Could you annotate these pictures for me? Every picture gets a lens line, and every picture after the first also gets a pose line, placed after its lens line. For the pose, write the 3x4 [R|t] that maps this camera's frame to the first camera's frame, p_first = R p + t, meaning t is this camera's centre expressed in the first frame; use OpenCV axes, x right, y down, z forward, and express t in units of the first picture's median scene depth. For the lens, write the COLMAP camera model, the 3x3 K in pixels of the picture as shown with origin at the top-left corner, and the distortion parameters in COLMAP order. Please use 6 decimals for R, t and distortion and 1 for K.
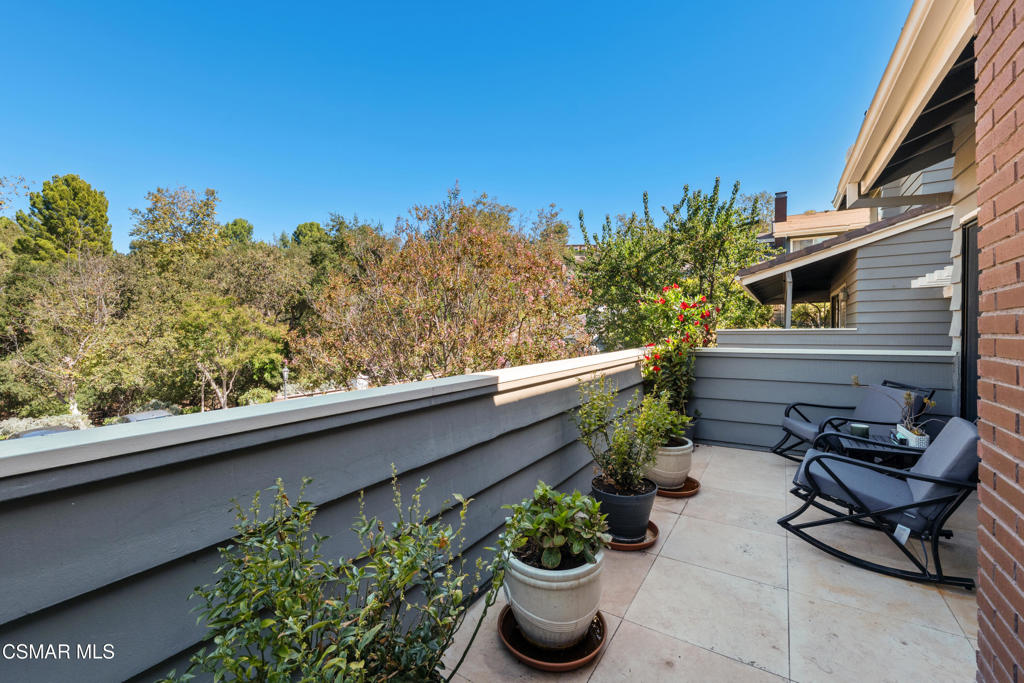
lens RADIAL K [[428.4, 0, 512.0], [0, 428.4, 341.5], [0, 0, 1]] dist [0.000182, 0.000016]
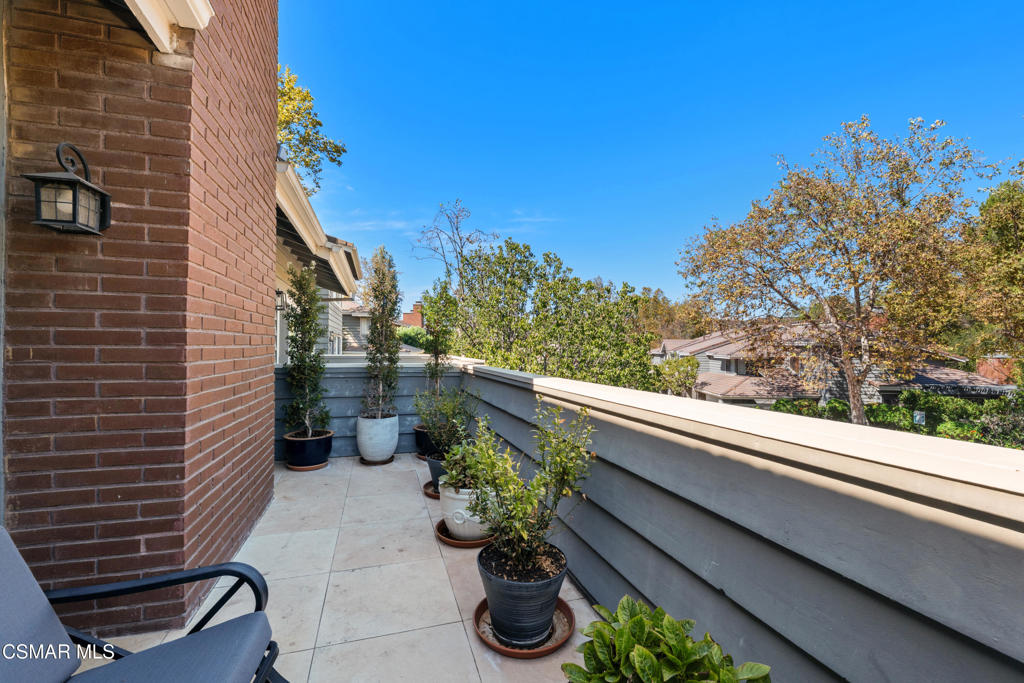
lens RADIAL K [[428.4, 0, 512.0], [0, 428.4, 341.5], [0, 0, 1]] dist [0.000182, 0.000016]
pose [[-0.647685, -0.010742, -0.761832, 1.006877], [-0.017483, 0.999847, 0.000765, -0.034075], [0.761707, 0.013814, -0.647774, 1.775165]]
